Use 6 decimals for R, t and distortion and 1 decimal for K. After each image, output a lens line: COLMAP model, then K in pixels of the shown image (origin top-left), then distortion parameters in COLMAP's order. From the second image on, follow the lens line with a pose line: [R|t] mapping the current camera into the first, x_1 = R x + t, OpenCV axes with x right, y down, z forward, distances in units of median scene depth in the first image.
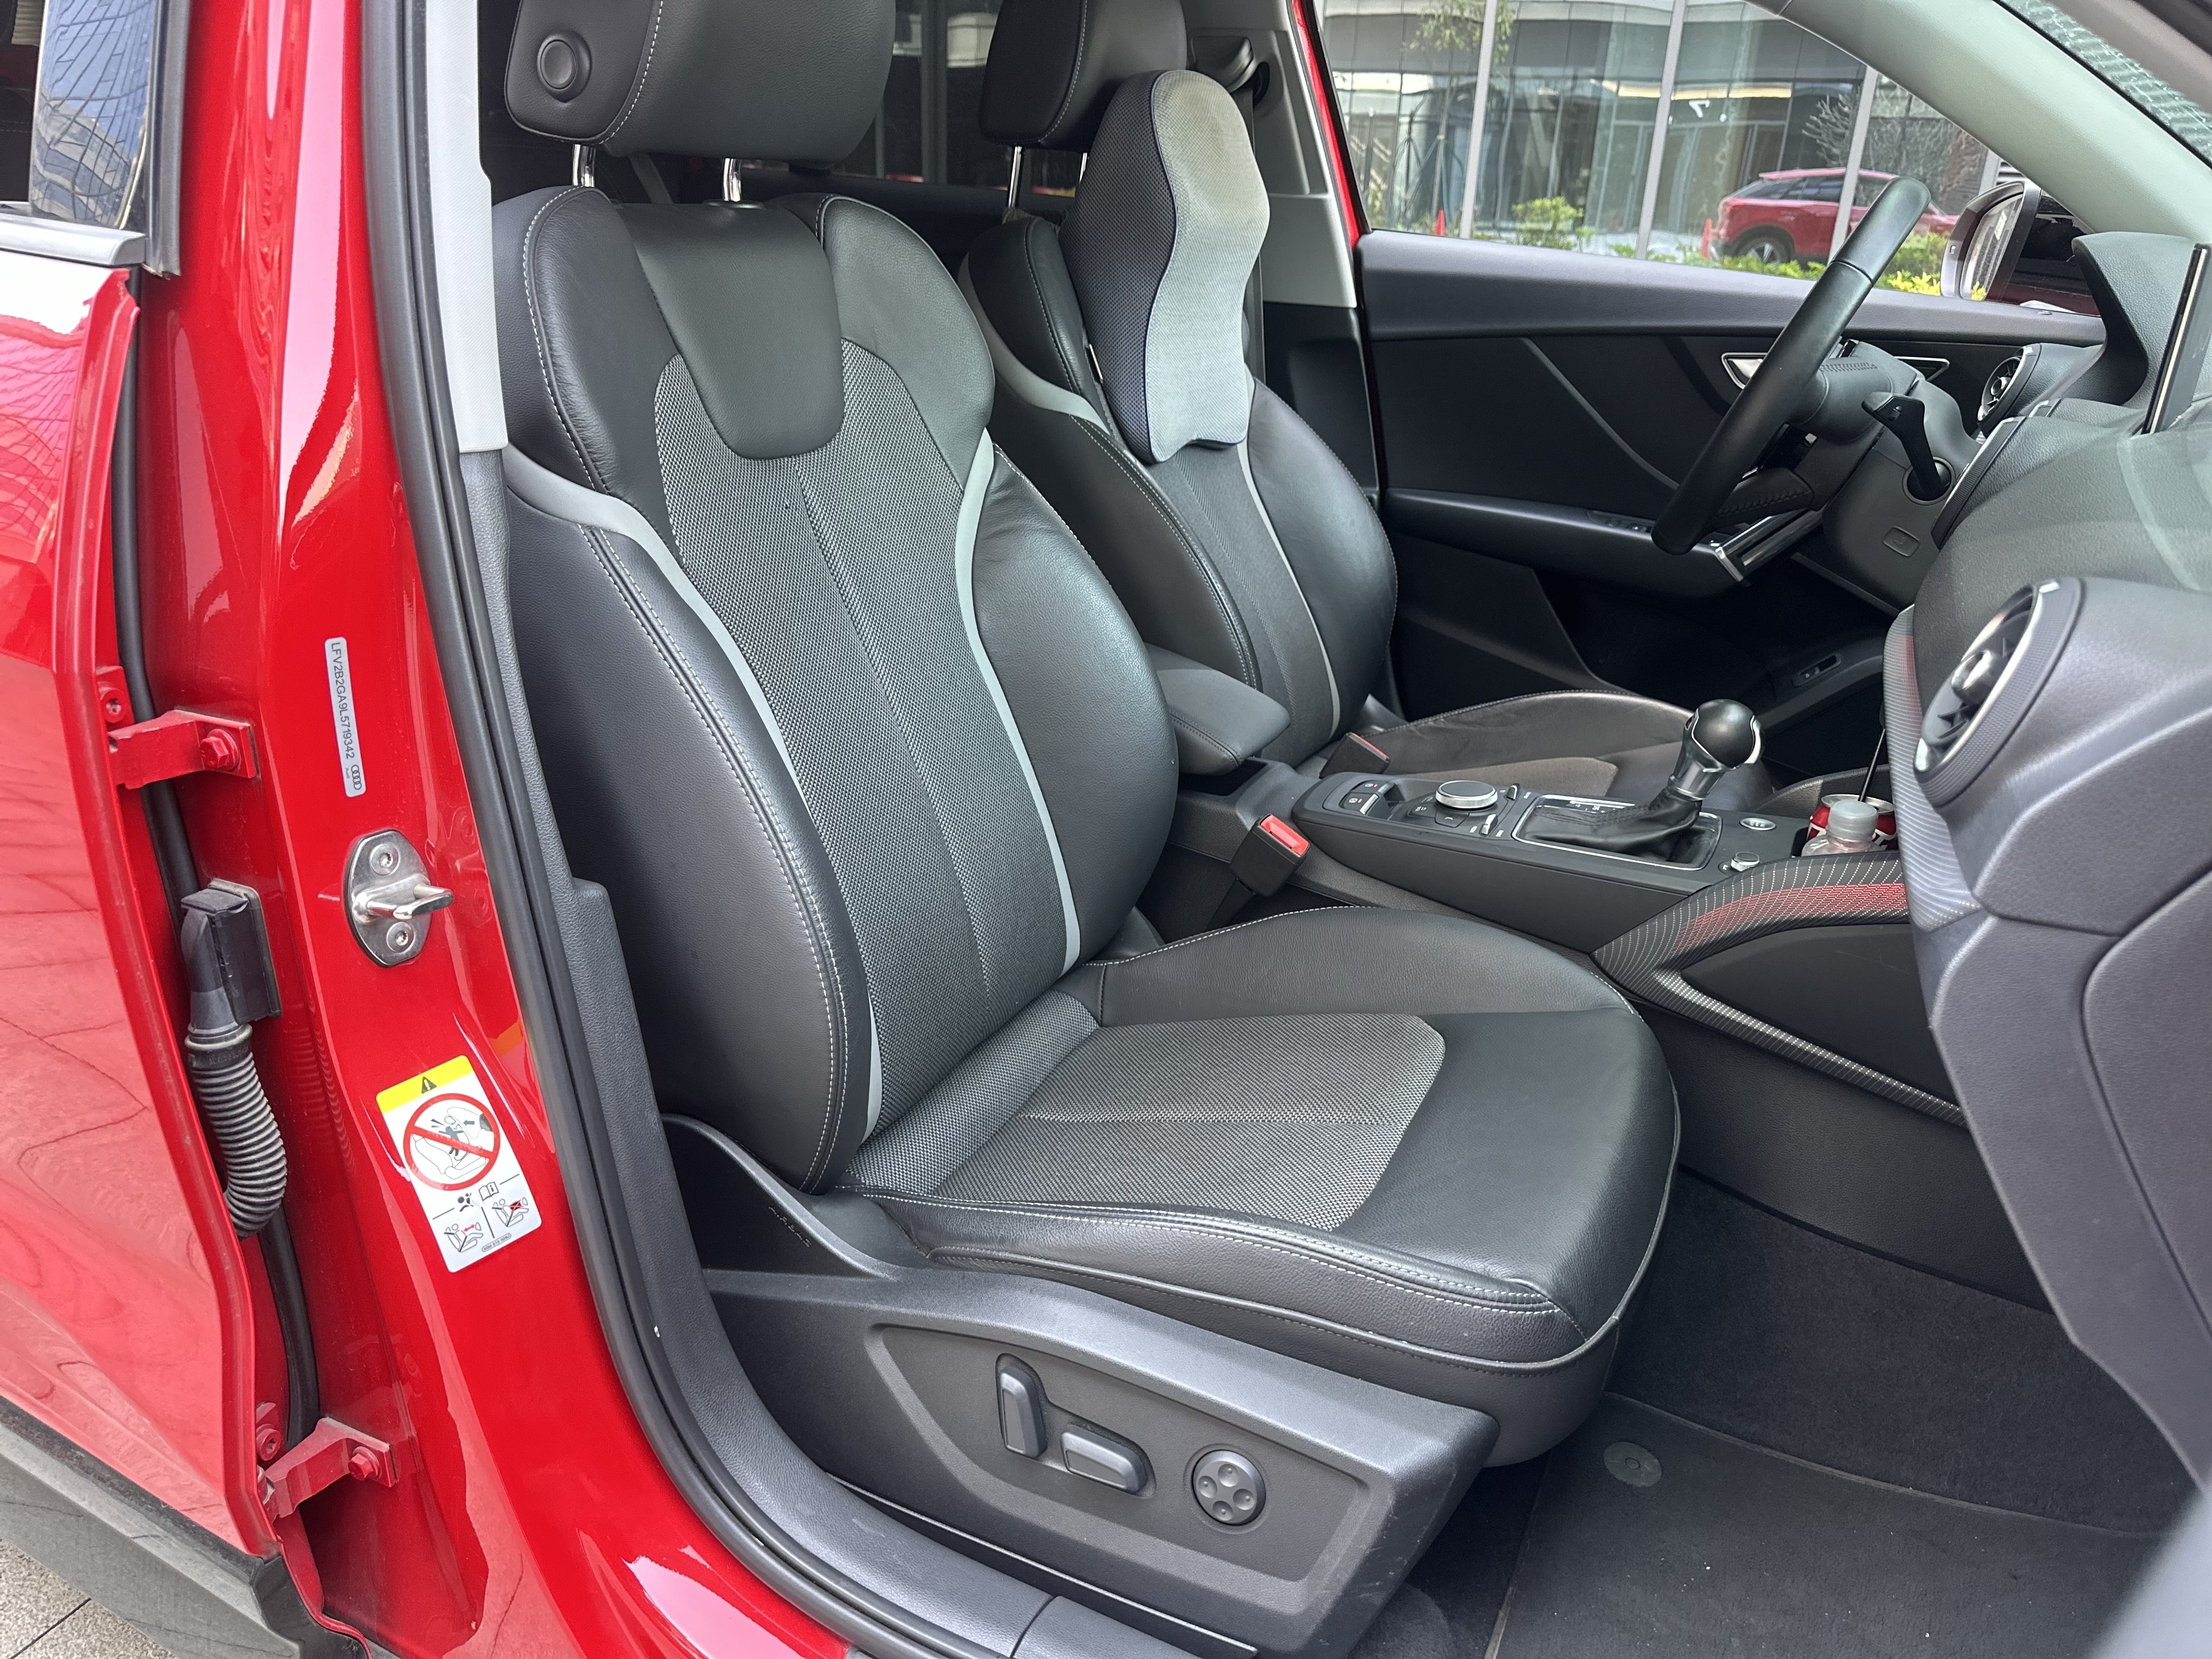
lens RADIAL K [[1584.4, 0, 1107.1], [0, 1584.4, 852.2], [0, 0, 1]] dist [0.080745, -0.148768]
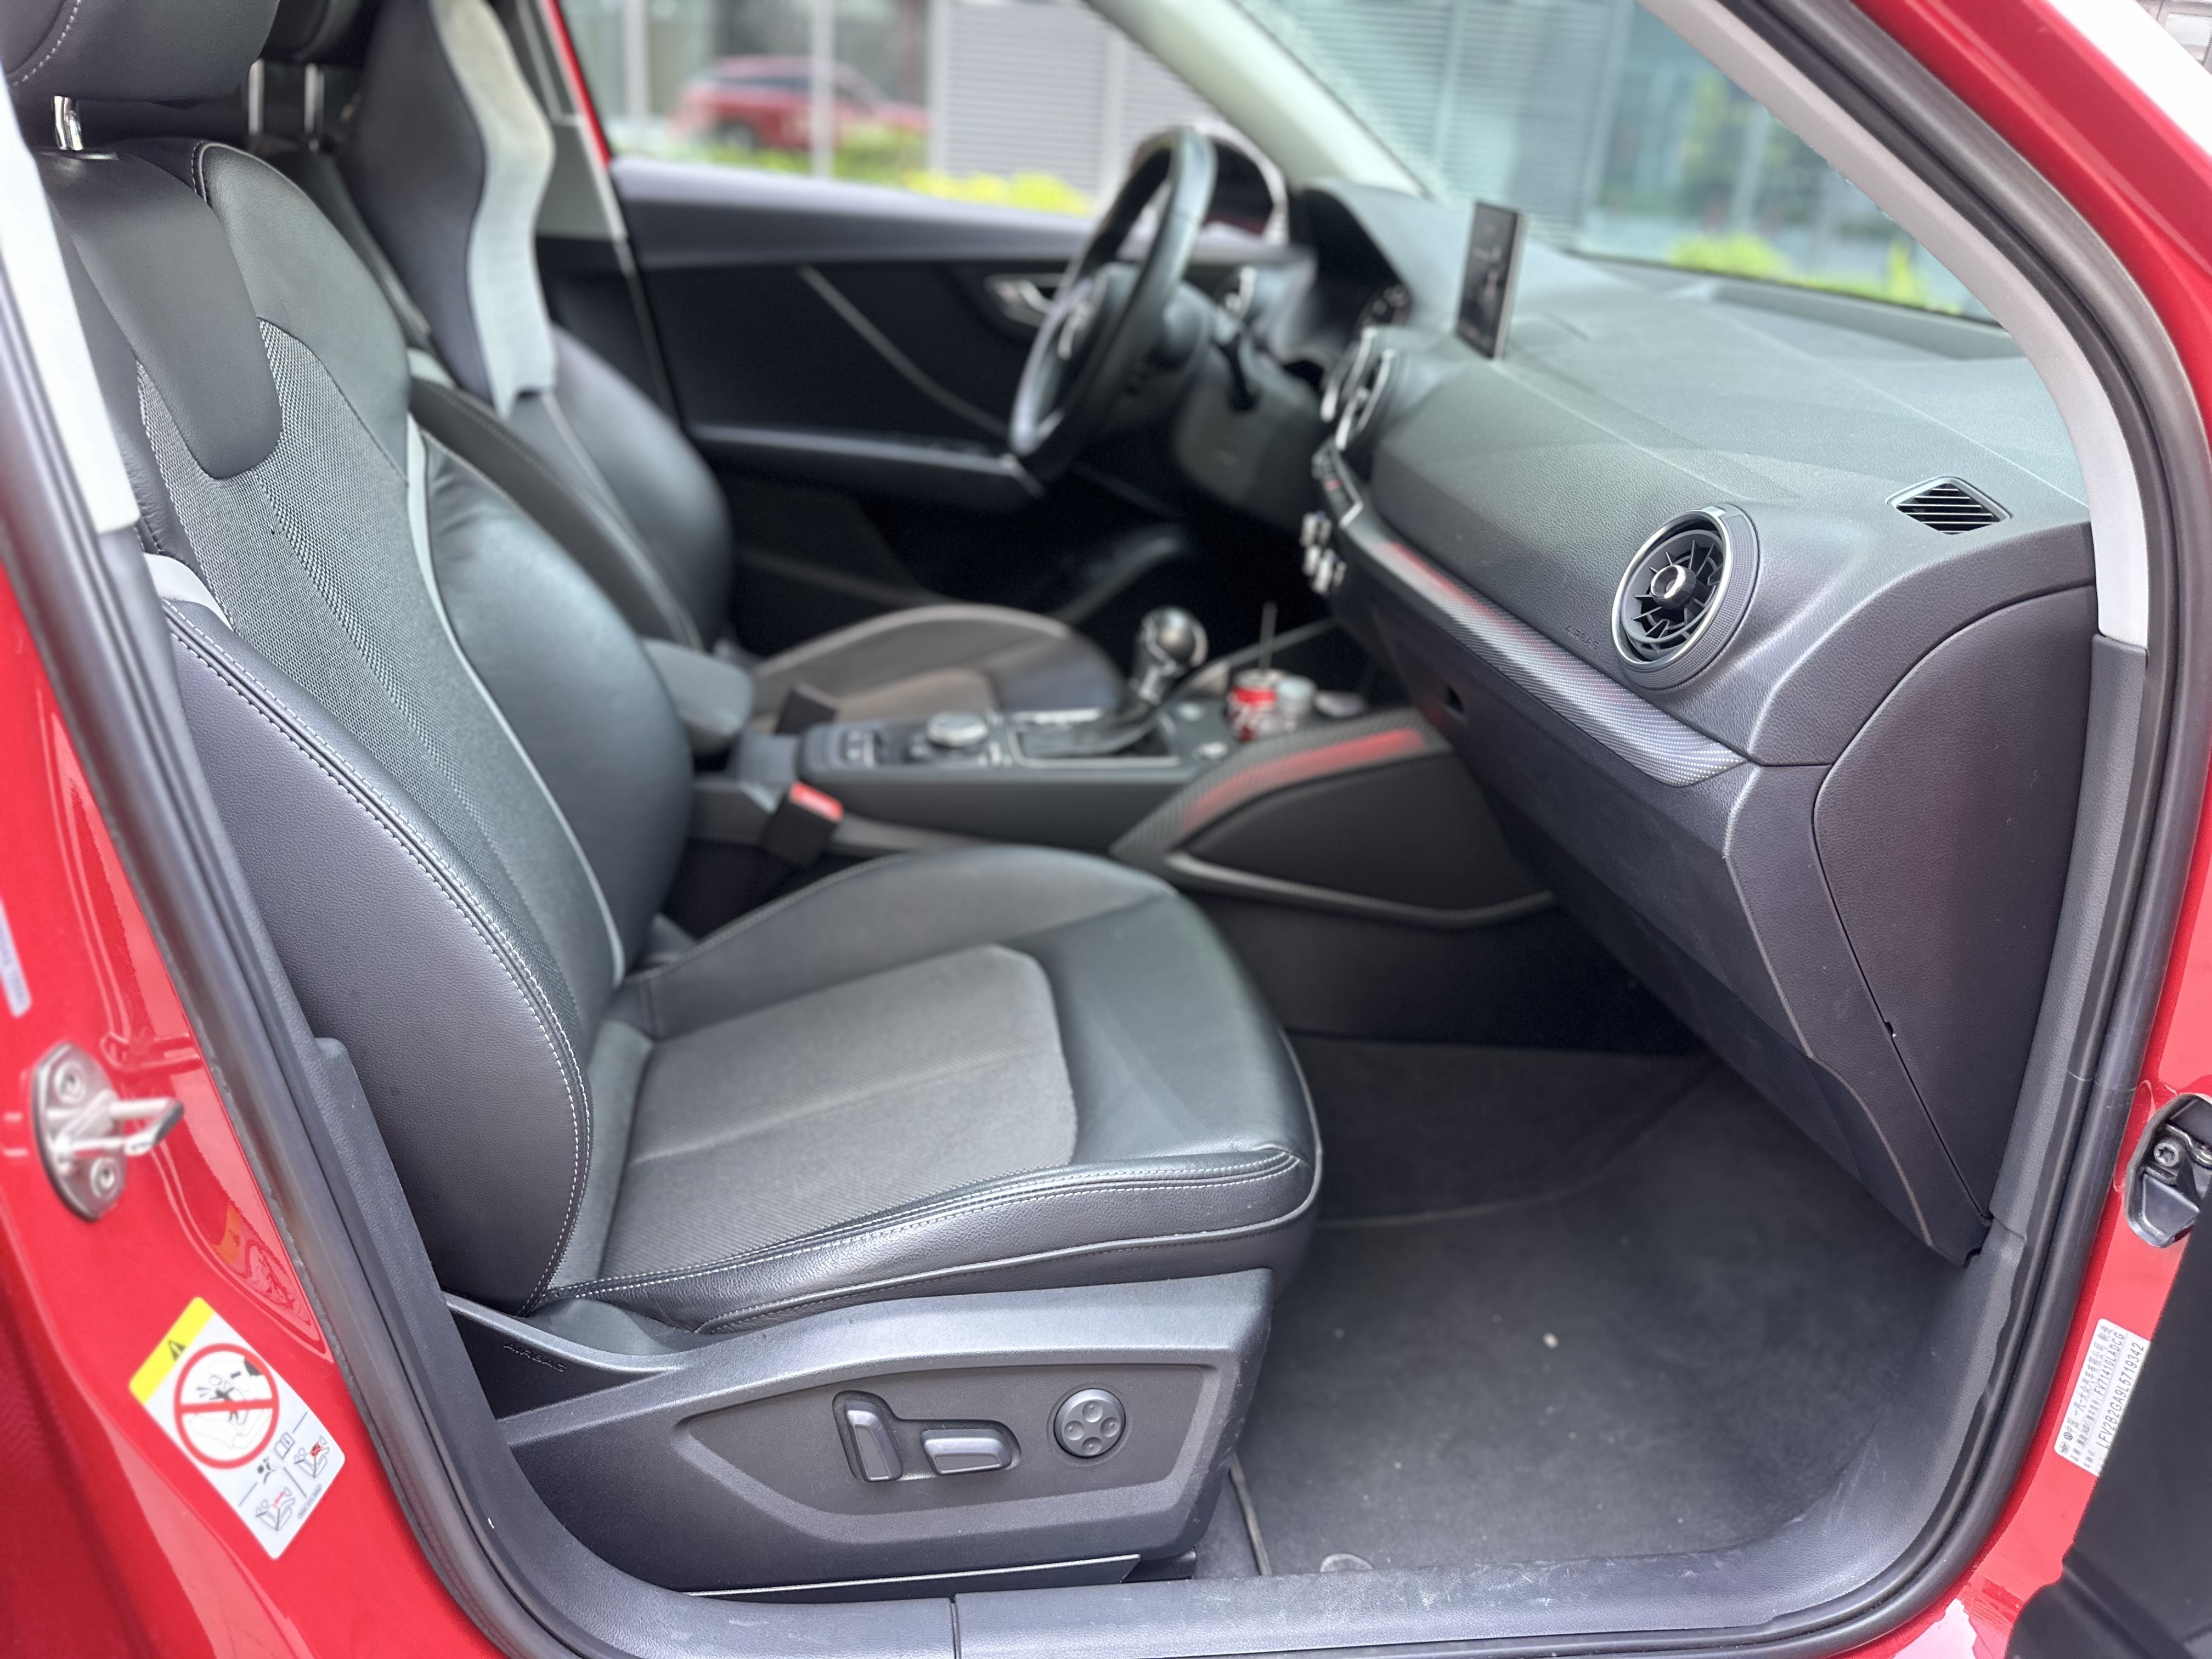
lens RADIAL K [[1574.3, 0, 1129.8], [0, 1574.3, 835.6], [0, 0, 1]] dist [0.091141, -0.157883]
pose [[0.823308, -0.210706, 0.527036, -0.334617], [0.182154, 0.977512, 0.106252, -0.079045], [-0.537572, 0.008524, 0.843175, 0.088194]]
